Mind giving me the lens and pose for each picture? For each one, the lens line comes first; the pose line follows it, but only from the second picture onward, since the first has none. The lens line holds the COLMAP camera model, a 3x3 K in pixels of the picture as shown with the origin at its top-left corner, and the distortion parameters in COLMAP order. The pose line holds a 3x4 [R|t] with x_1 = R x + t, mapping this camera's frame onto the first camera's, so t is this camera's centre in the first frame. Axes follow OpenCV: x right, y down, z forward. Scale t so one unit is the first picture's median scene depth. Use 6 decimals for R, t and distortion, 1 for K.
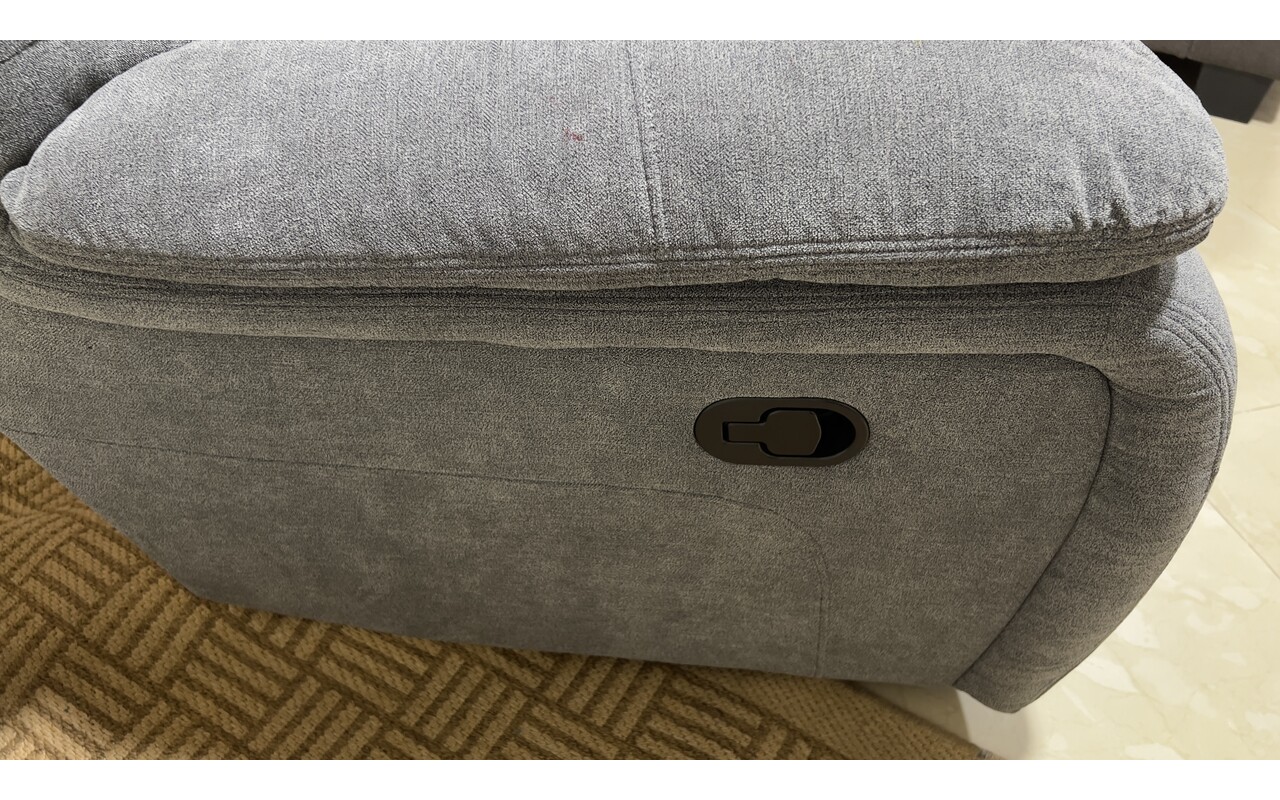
lens RADIAL K [[1002.5, 0, 640.0], [0, 1002.5, 400.0], [0, 0, 1]] dist [0.027317, -0.034024]
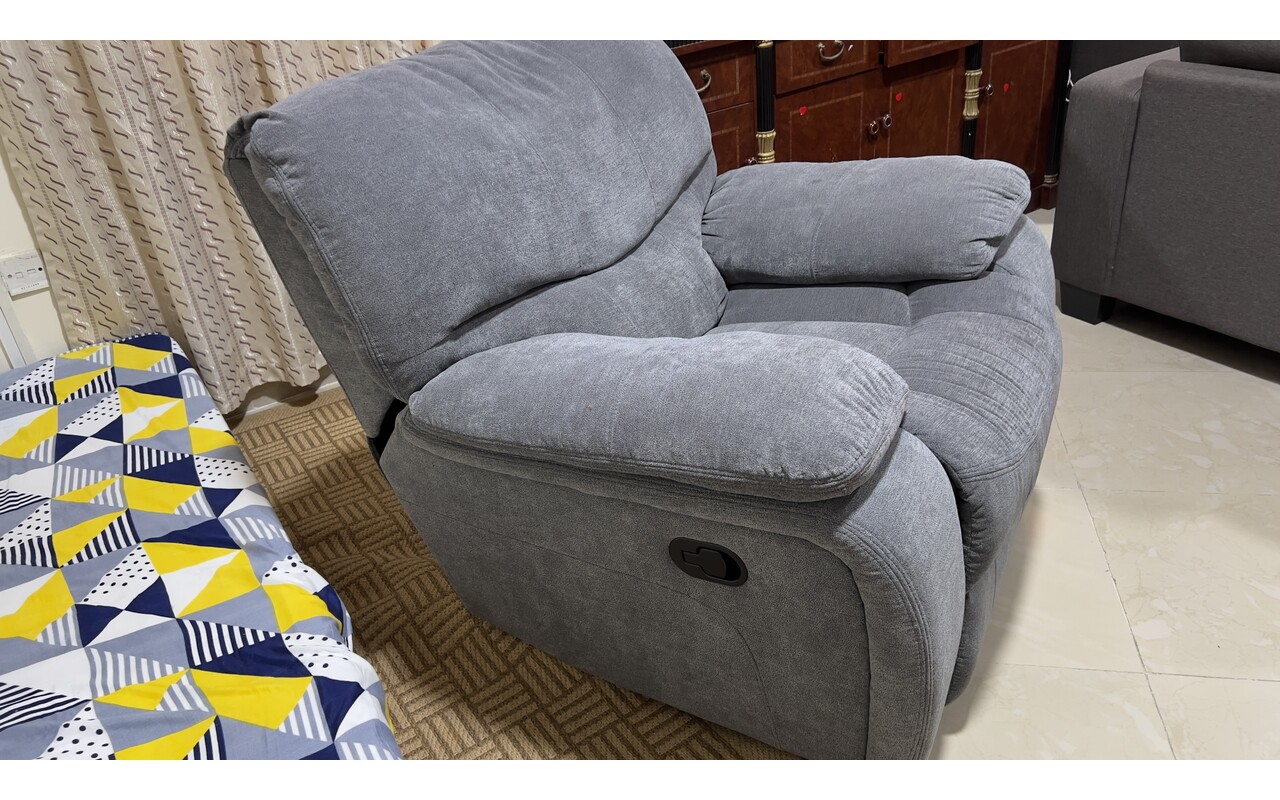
lens RADIAL K [[984.5, 0, 642.8], [0, 984.5, 363.1], [0, 0, 1]] dist [0.145249, -0.371683]
pose [[0.899536, 0.110054, -0.422757, 0.574224], [-0.208466, 0.958591, -0.194025, 0.044423], [0.383897, 0.262663, 0.885229, -0.622555]]
